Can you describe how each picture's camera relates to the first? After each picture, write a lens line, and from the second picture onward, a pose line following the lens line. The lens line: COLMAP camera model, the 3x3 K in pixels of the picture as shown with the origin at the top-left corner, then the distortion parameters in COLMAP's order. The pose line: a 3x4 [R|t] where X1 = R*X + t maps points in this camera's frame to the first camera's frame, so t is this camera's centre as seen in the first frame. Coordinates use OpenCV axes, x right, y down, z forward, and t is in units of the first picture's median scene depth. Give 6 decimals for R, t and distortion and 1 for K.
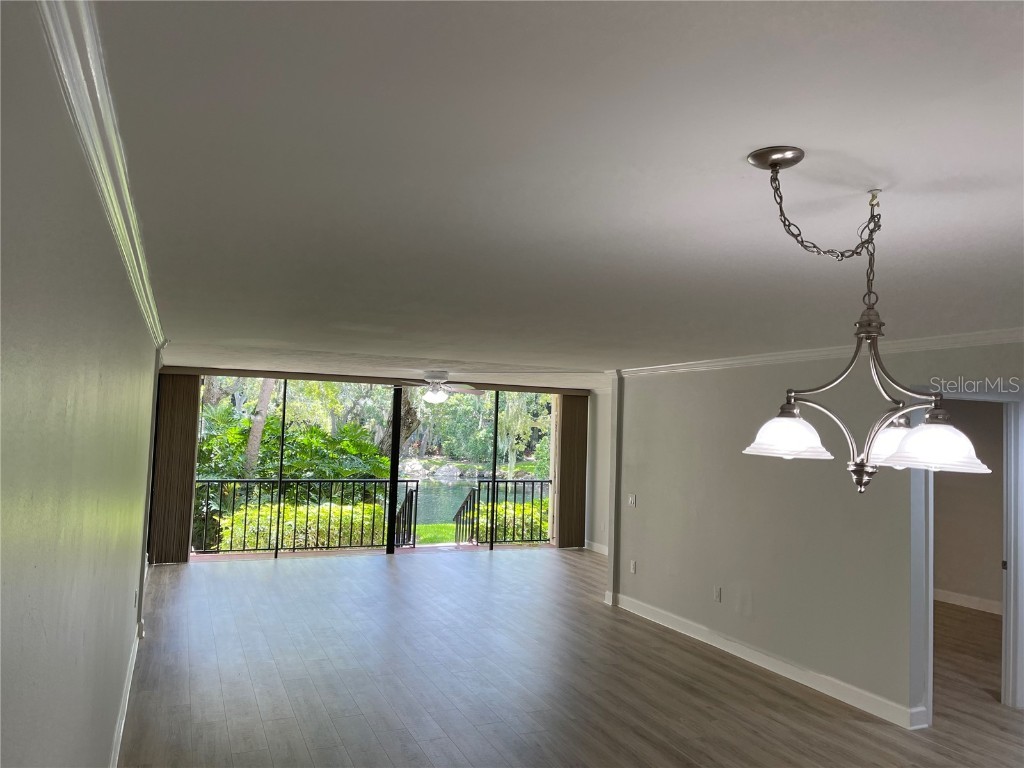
lens RADIAL K [[768.8, 0, 519.0], [0, 768.8, 374.4], [0, 0, 1]] dist [0.057376, -0.066174]
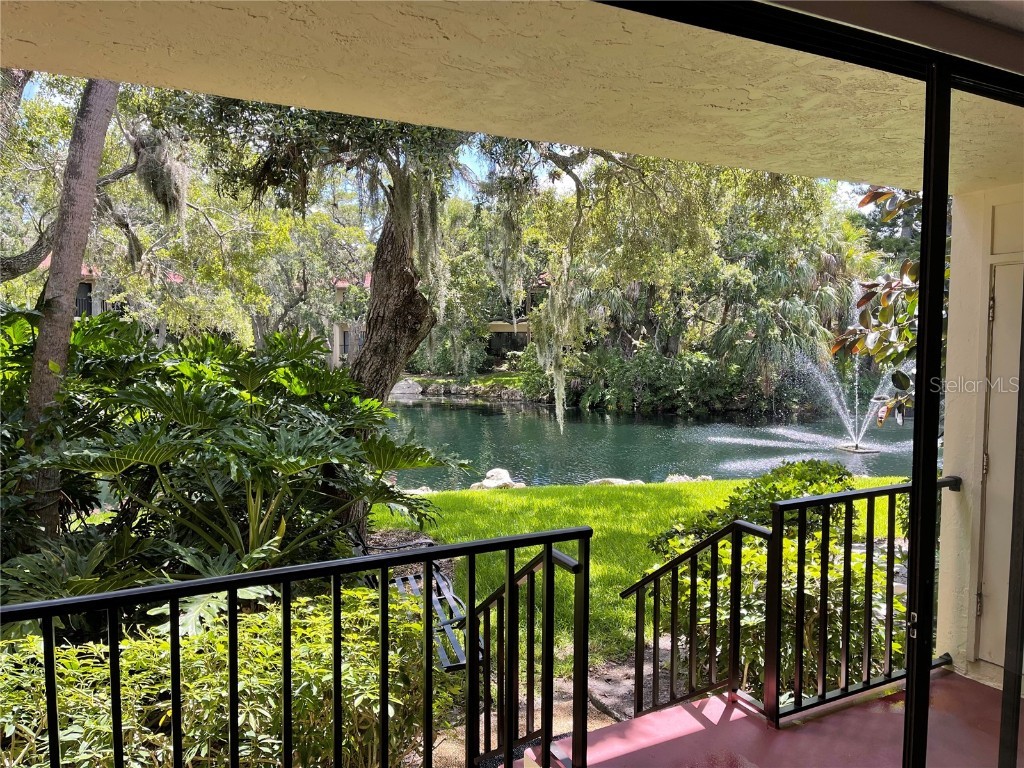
lens RADIAL K [[768.8, 0, 519.0], [0, 768.8, 374.4], [0, 0, 1]] dist [0.057376, -0.066174]
pose [[0.996013, -0.035587, 0.081808, -0.104326], [0.025343, 0.992081, 0.123014, 0.033703], [-0.085538, -0.120450, 0.989027, 0.455959]]
